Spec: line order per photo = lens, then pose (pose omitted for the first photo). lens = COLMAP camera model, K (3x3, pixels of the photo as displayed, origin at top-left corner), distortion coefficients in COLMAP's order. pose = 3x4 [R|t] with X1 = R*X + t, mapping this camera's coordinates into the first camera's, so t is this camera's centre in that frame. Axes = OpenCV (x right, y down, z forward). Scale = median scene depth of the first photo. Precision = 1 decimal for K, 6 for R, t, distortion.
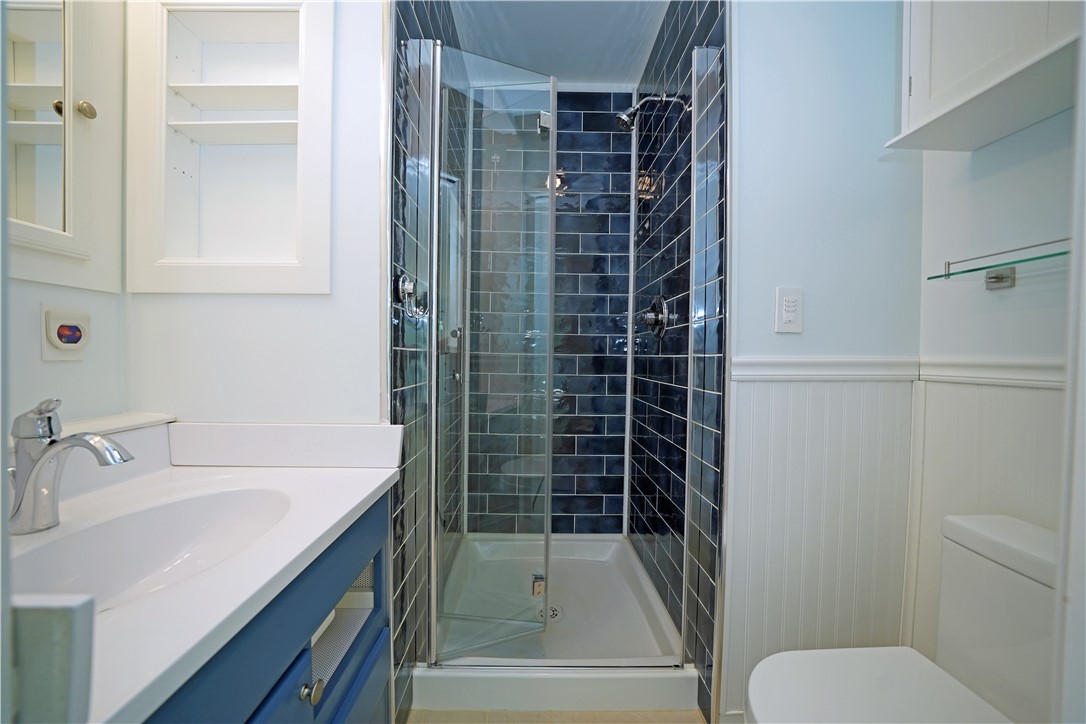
lens RADIAL K [[377.0, 0, 539.4], [0, 377.0, 363.0], [0, 0, 1]] dist [-0.009817, 0.000812]
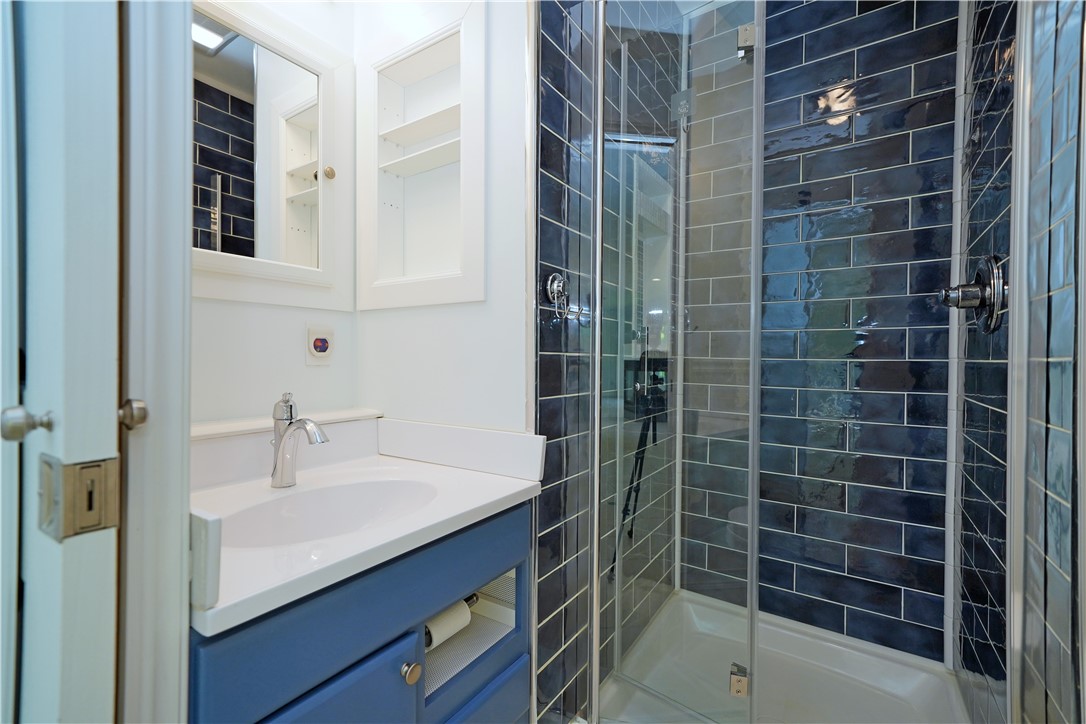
lens RADIAL K [[475.8, 0, 544.1], [0, 475.8, 362.4], [0, 0, 1]] dist [0.027810, 0.000789]
pose [[0.835152, -0.001948, -0.550016, 0.200251], [-0.008643, 0.999824, -0.016664, 0.002670], [0.549951, 0.018671, 0.834988, 0.011981]]
